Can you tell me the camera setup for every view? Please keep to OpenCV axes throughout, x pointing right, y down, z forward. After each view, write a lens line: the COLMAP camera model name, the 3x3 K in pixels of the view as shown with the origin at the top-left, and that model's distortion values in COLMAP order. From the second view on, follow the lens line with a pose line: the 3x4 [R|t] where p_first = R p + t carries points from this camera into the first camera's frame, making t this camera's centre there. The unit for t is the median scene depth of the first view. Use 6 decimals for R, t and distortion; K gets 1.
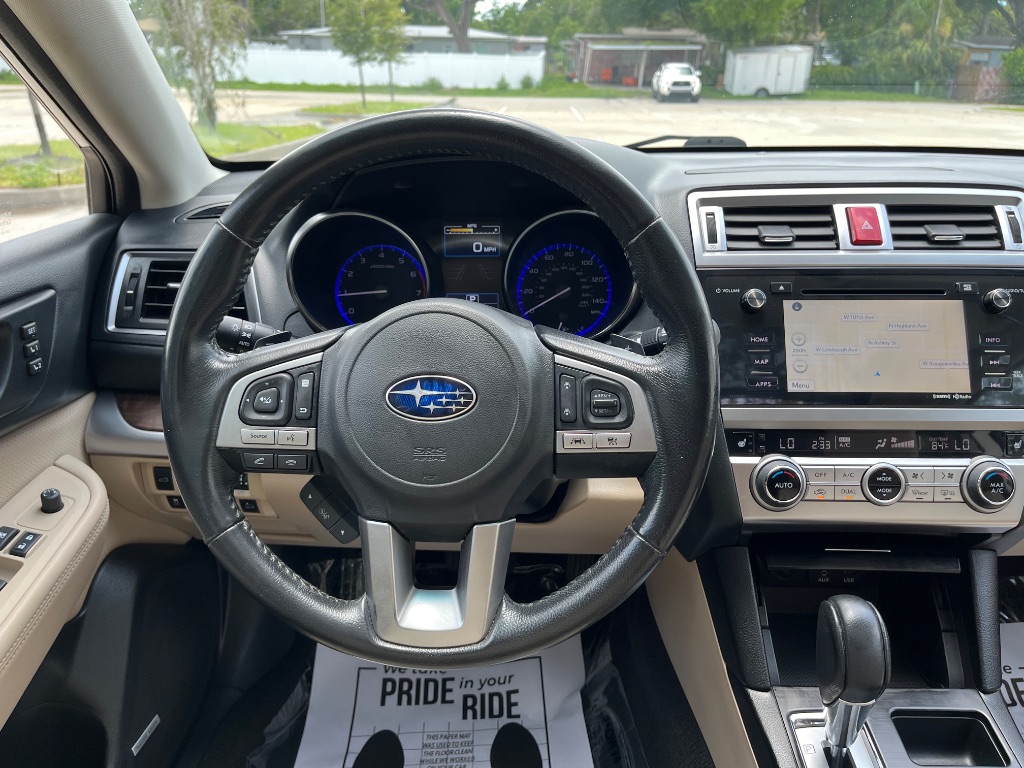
lens RADIAL K [[782.5, 0, 507.2], [0, 782.5, 375.0], [0, 0, 1]] dist [0.078602, -0.126205]
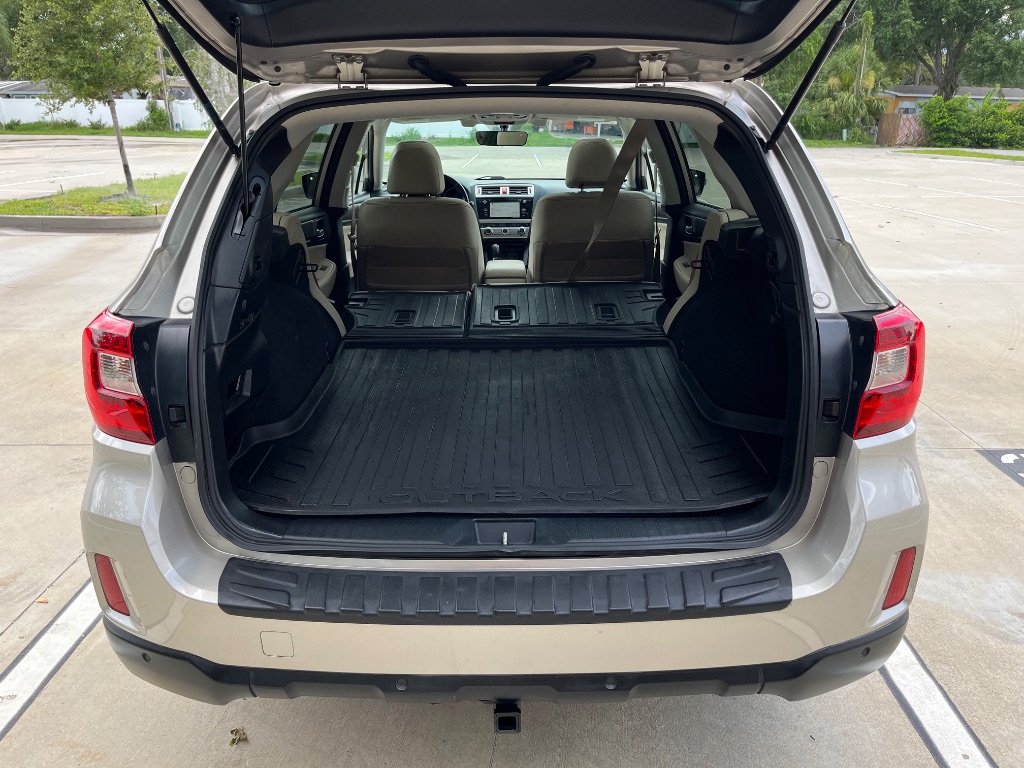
lens RADIAL K [[770.1, 0, 512.6], [0, 770.1, 396.7], [0, 0, 1]] dist [0.054570, -0.041537]
pose [[0.999365, -0.012799, 0.033248, 0.291983], [0.013508, 0.999684, -0.021180, 1.421558], [-0.032967, 0.021616, 0.999223, -4.566746]]
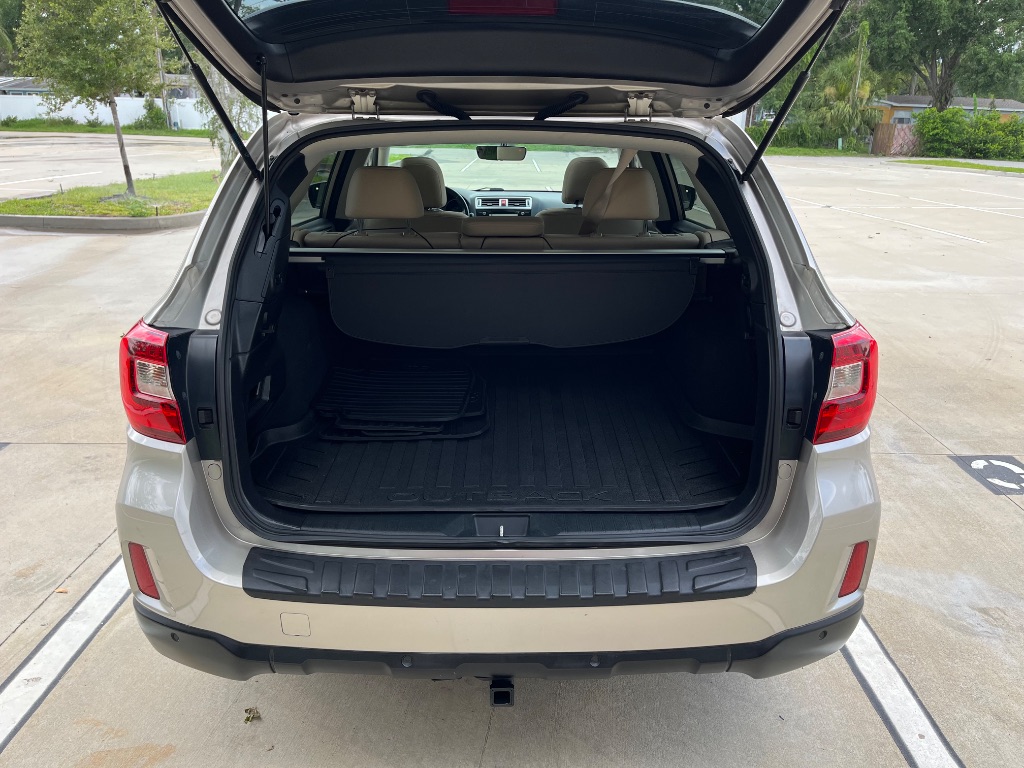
lens RADIAL K [[772.6, 0, 521.4], [0, 772.6, 401.8], [0, 0, 1]] dist [0.030873, -0.004579]
pose [[0.998794, -0.003252, 0.048989, 0.282962], [0.004146, 0.999826, -0.018162, 1.414400], [-0.048922, 0.018343, 0.998634, -4.799740]]
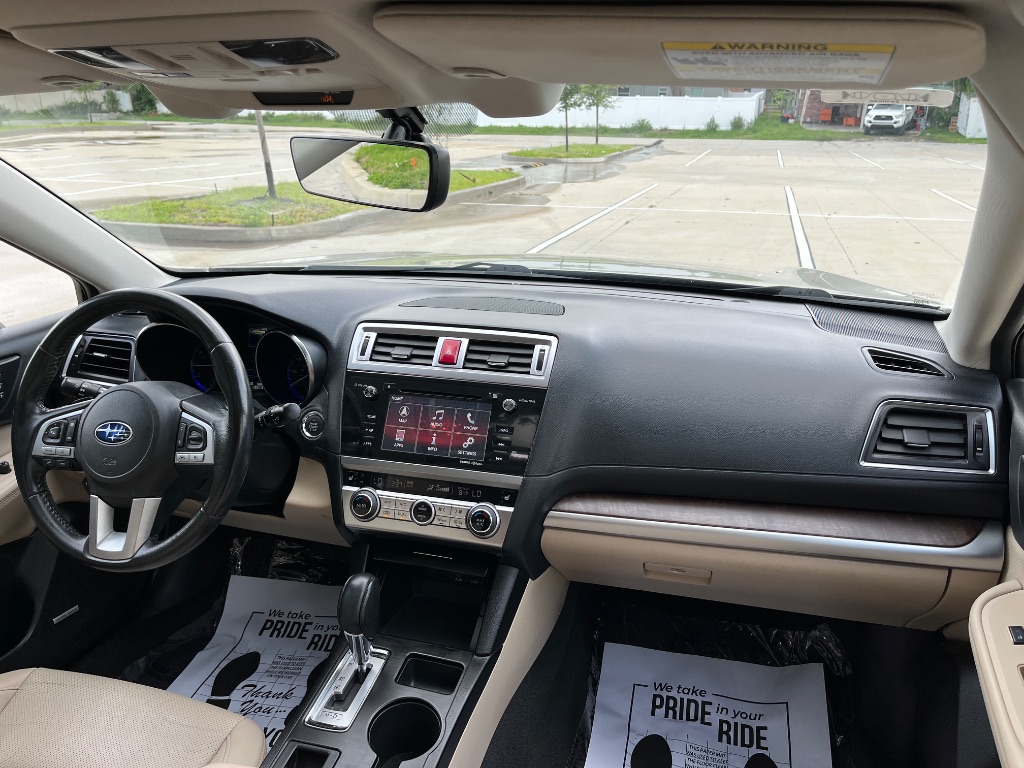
lens RADIAL K [[770.1, 0, 512.6], [0, 770.1, 396.7], [0, 0, 1]] dist [0.054570, -0.041537]
pose [[0.966316, 0.087231, -0.242124, 0.934754], [-0.090235, 0.995920, -0.001325, -0.104844], [0.241020, 0.023128, 0.970244, -0.467887]]
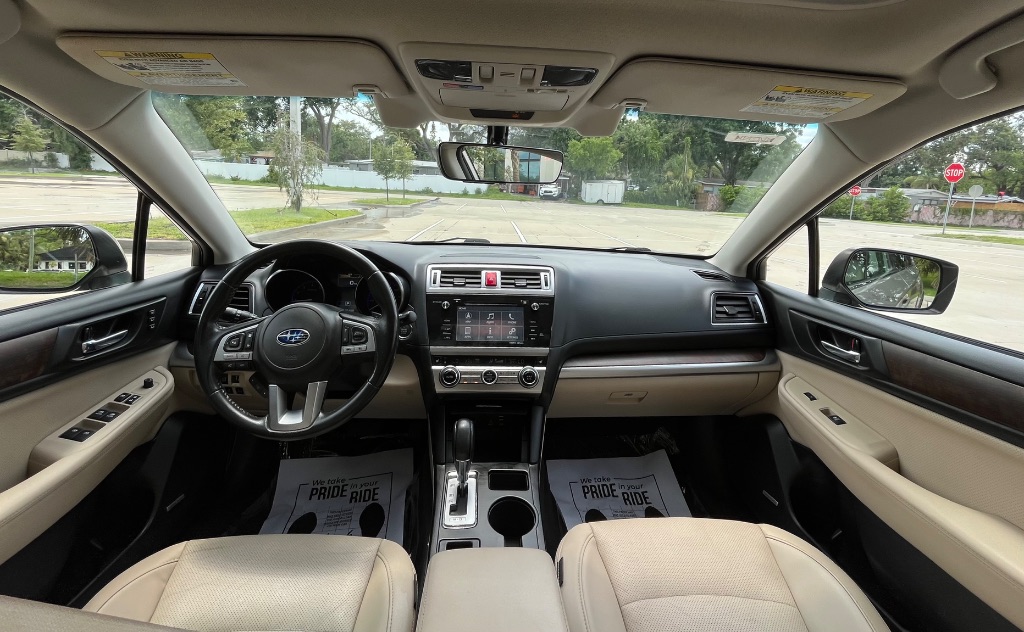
lens RADIAL K [[446.3, 0, 512.6], [0, 446.3, 251.8], [0, 0, 1]] dist [-0.000595, 0.000370]
pose [[0.994843, 0.029543, 0.097026, 0.363587], [-0.007690, 0.975854, -0.218290, 0.051091], [-0.101132, 0.216418, 0.971049, -0.493469]]
